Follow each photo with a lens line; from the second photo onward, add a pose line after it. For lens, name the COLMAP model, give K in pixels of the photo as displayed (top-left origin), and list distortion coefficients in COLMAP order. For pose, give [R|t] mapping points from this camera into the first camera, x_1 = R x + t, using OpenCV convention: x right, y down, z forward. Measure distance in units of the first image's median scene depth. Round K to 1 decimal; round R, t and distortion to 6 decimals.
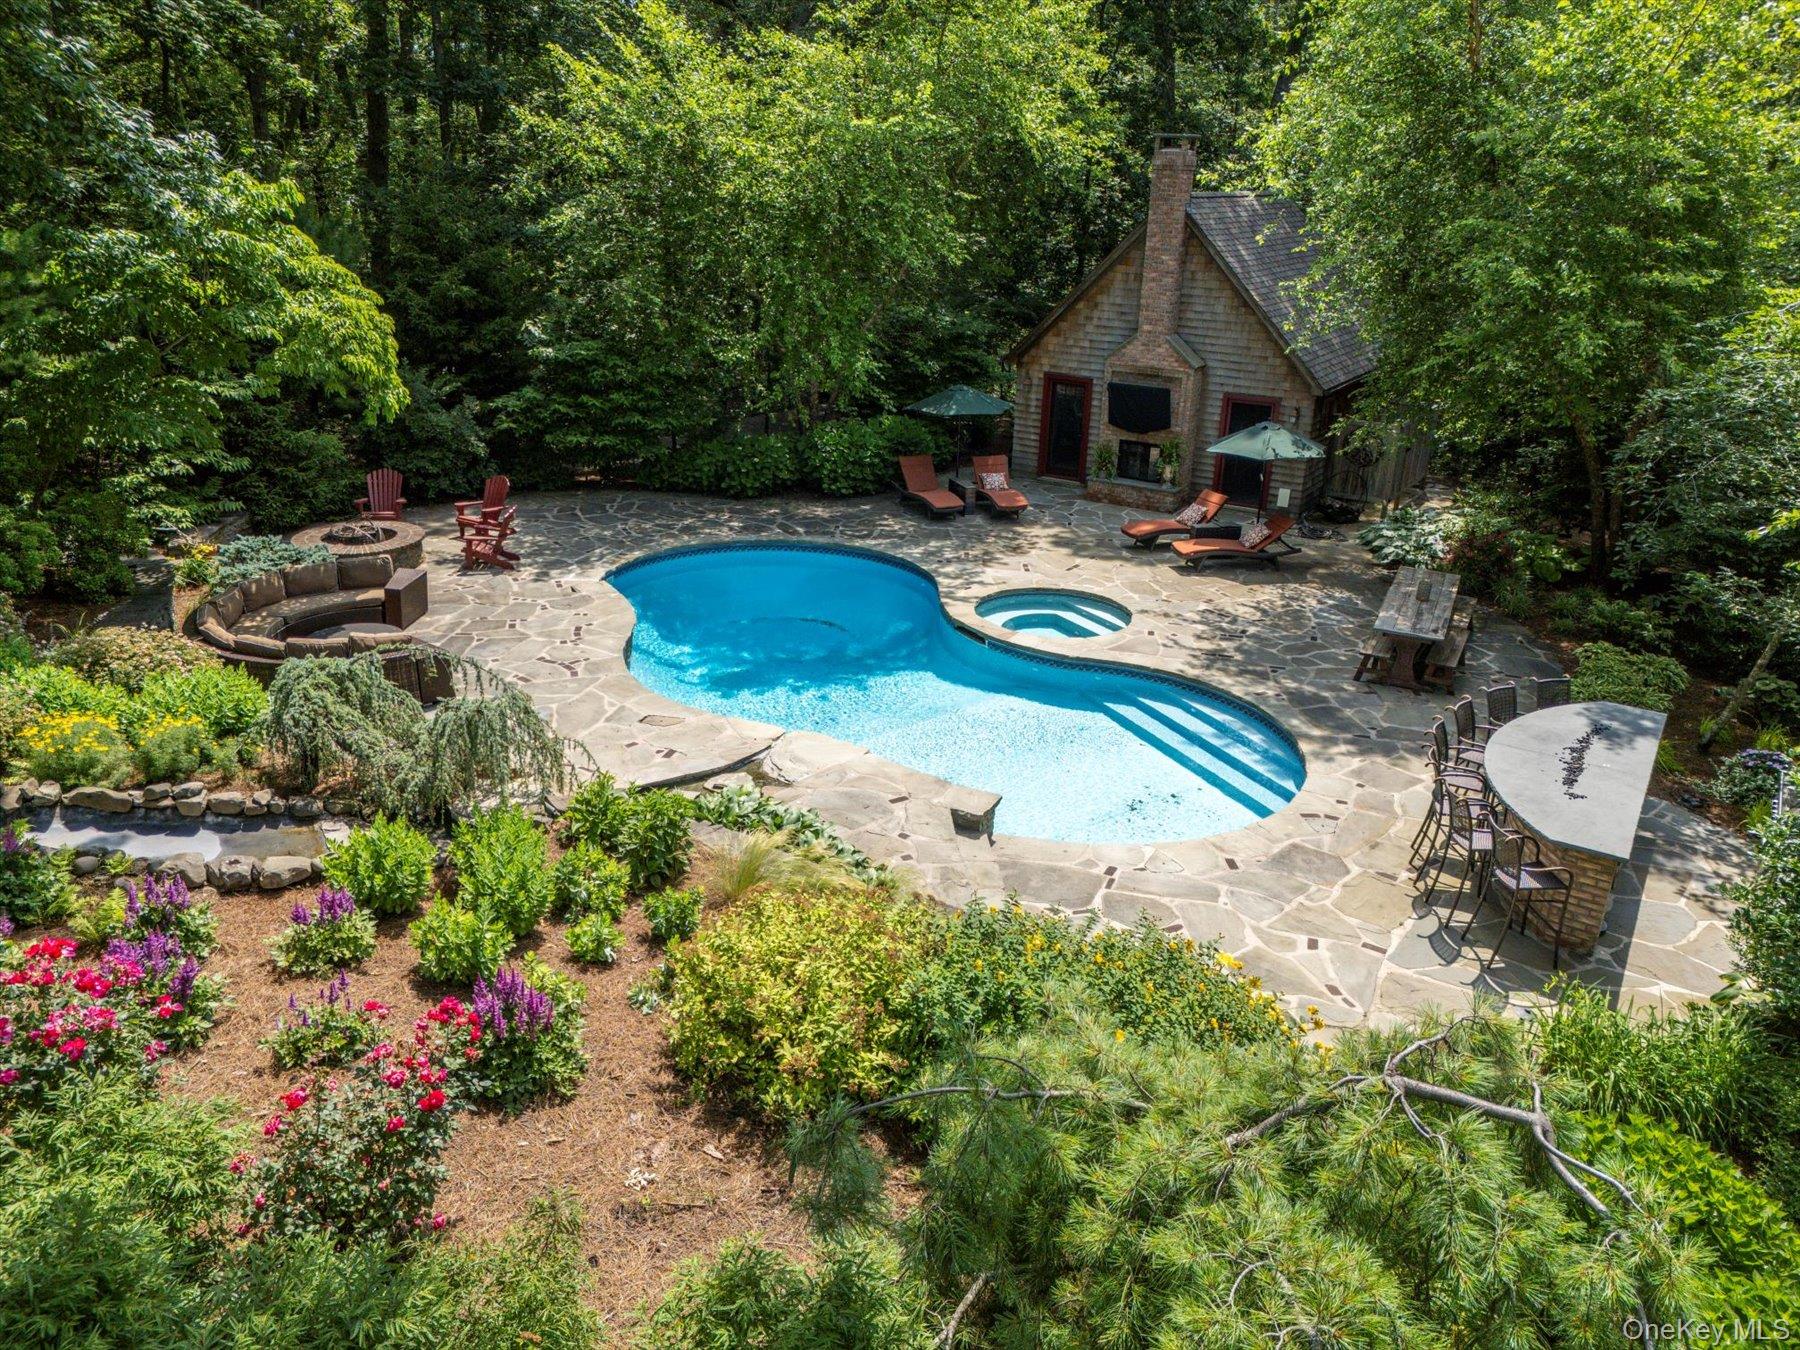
lens RADIAL K [[1344.1, 0, 899.4], [0, 1344.1, 679.4], [0, 0, 1]] dist [0.053614, -0.045721]
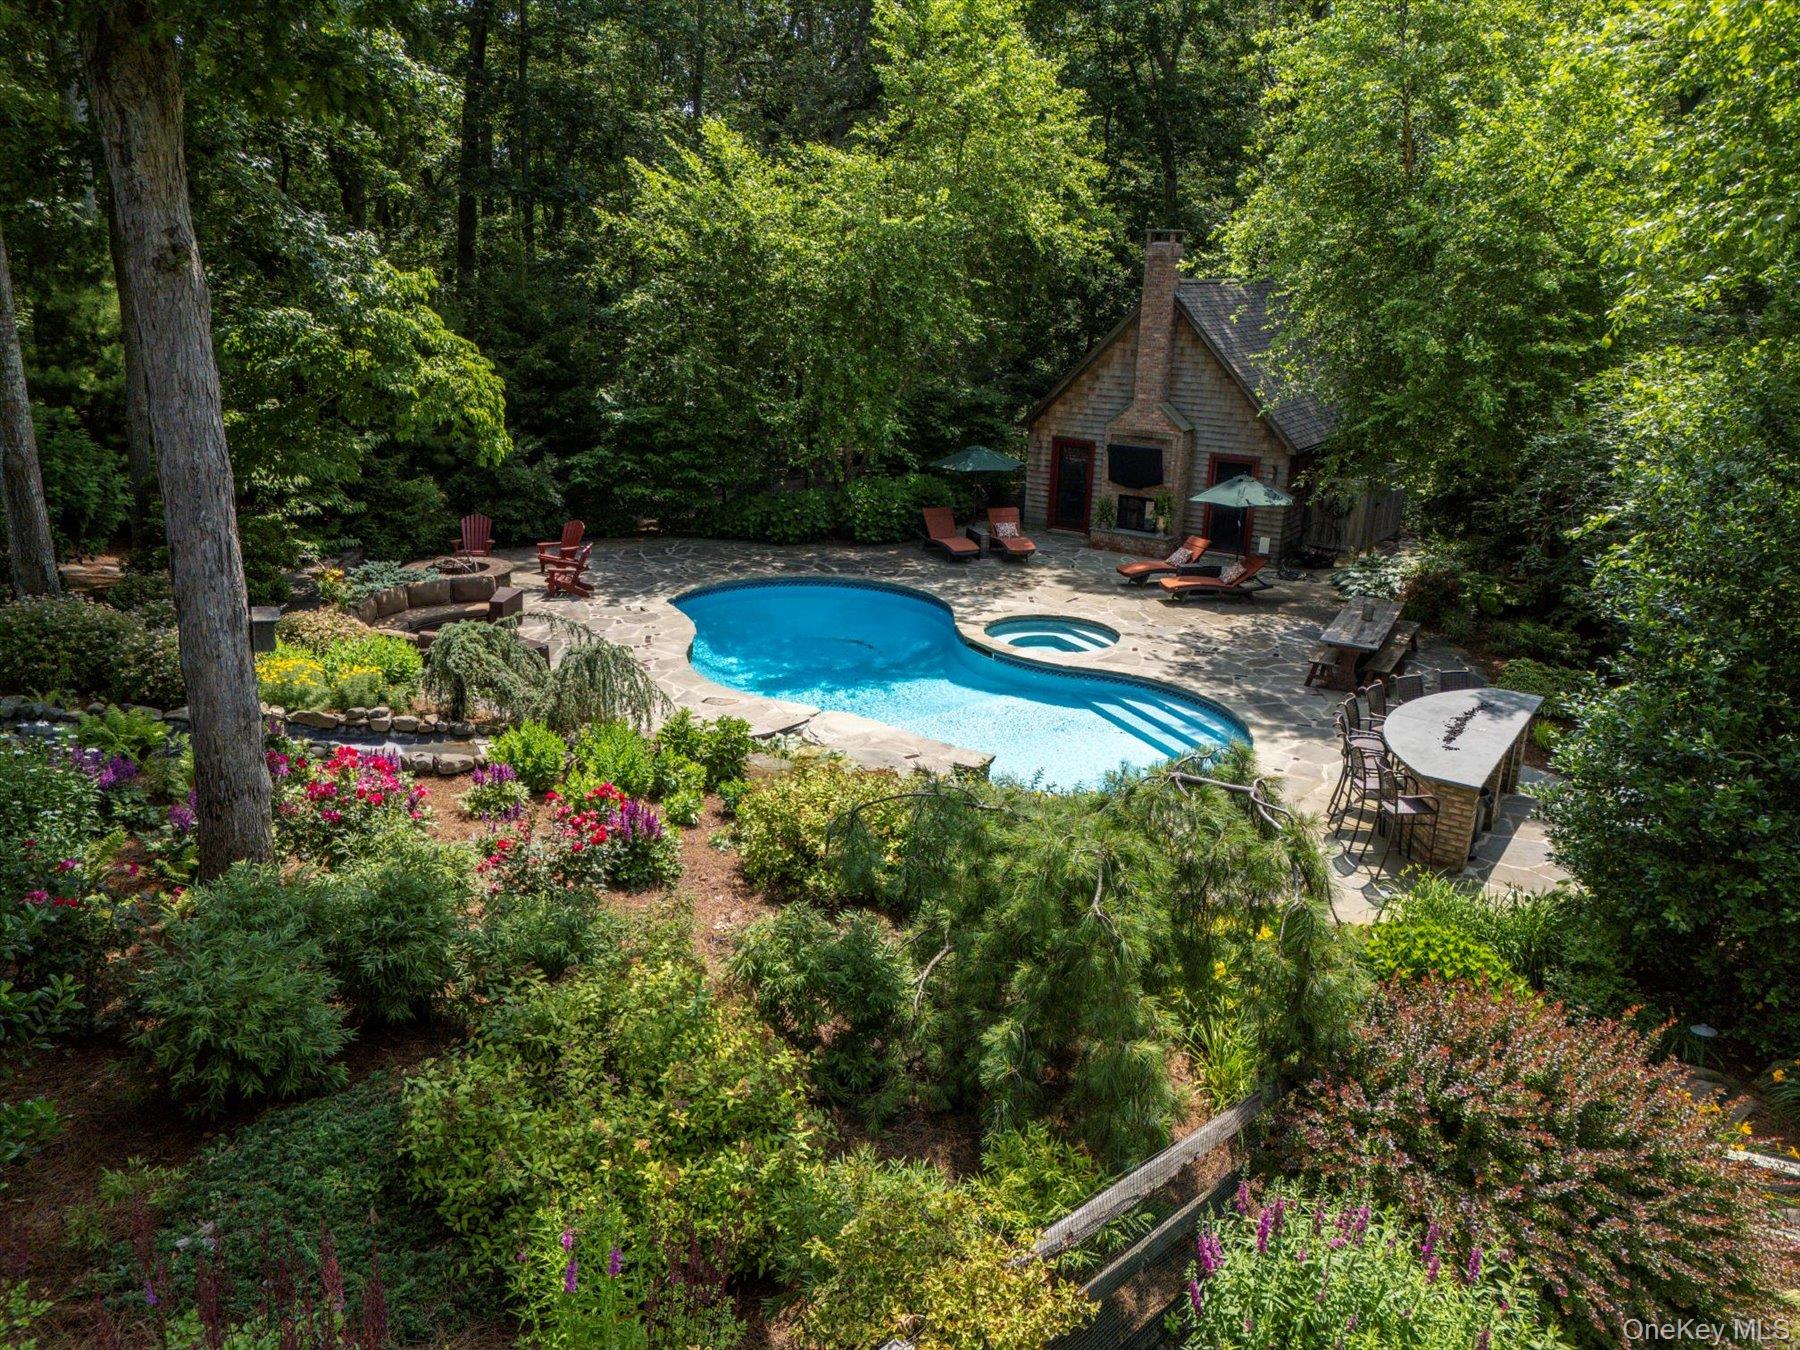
lens RADIAL K [[1344.1, 0, 902.7], [0, 1344.1, 682.5], [0, 0, 1]] dist [0.053614, -0.045721]
pose [[0.999731, 0.005736, -0.022456, 0.013202], [-0.007038, 0.998274, -0.058312, 0.067716], [0.022083, 0.058455, 0.998046, -0.174619]]
